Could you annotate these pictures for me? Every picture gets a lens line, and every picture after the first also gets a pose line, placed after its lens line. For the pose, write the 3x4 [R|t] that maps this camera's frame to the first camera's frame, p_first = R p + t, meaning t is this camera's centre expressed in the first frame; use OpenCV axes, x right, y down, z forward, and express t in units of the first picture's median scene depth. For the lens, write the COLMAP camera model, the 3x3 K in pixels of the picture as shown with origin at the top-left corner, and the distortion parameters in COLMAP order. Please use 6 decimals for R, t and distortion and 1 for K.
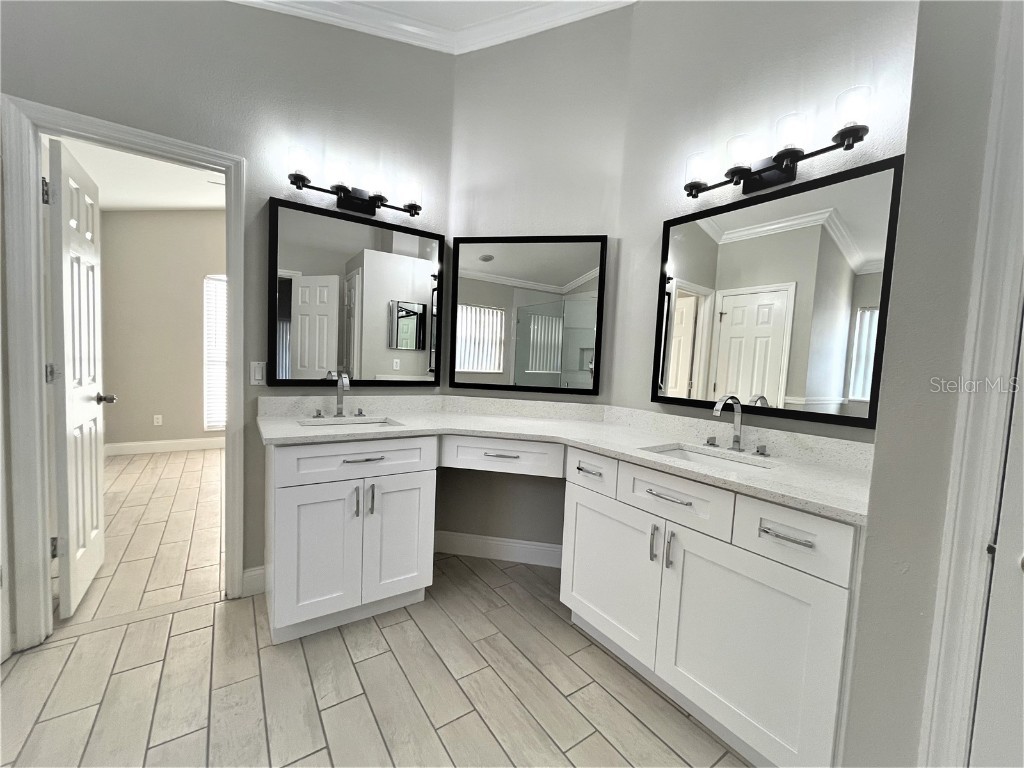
lens RADIAL K [[411.4, 0, 509.4], [0, 411.4, 384.1], [0, 0, 1]] dist [0.000605, -0.000059]
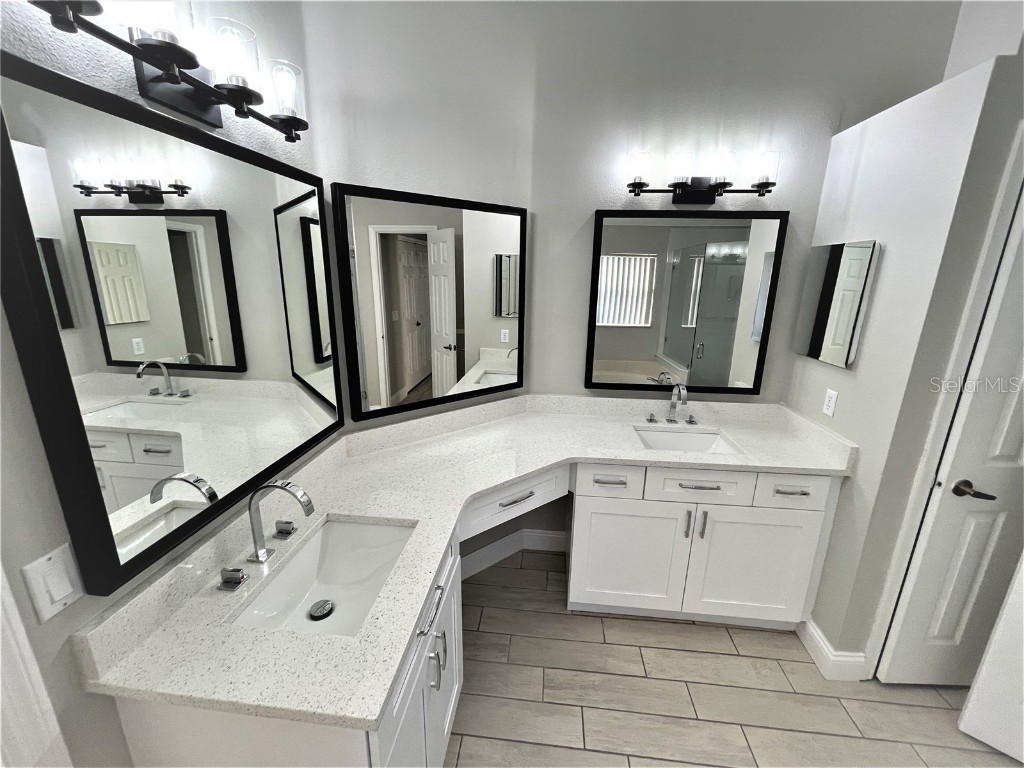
lens RADIAL K [[411.4, 0, 510.3], [0, 411.4, 383.3], [0, 0, 1]] dist [0.000605, -0.000059]
pose [[0.654327, -0.228604, 0.720830, -0.604652], [0.061811, 0.966191, 0.250310, -0.276386], [-0.753681, -0.119229, 0.646335, 0.515878]]
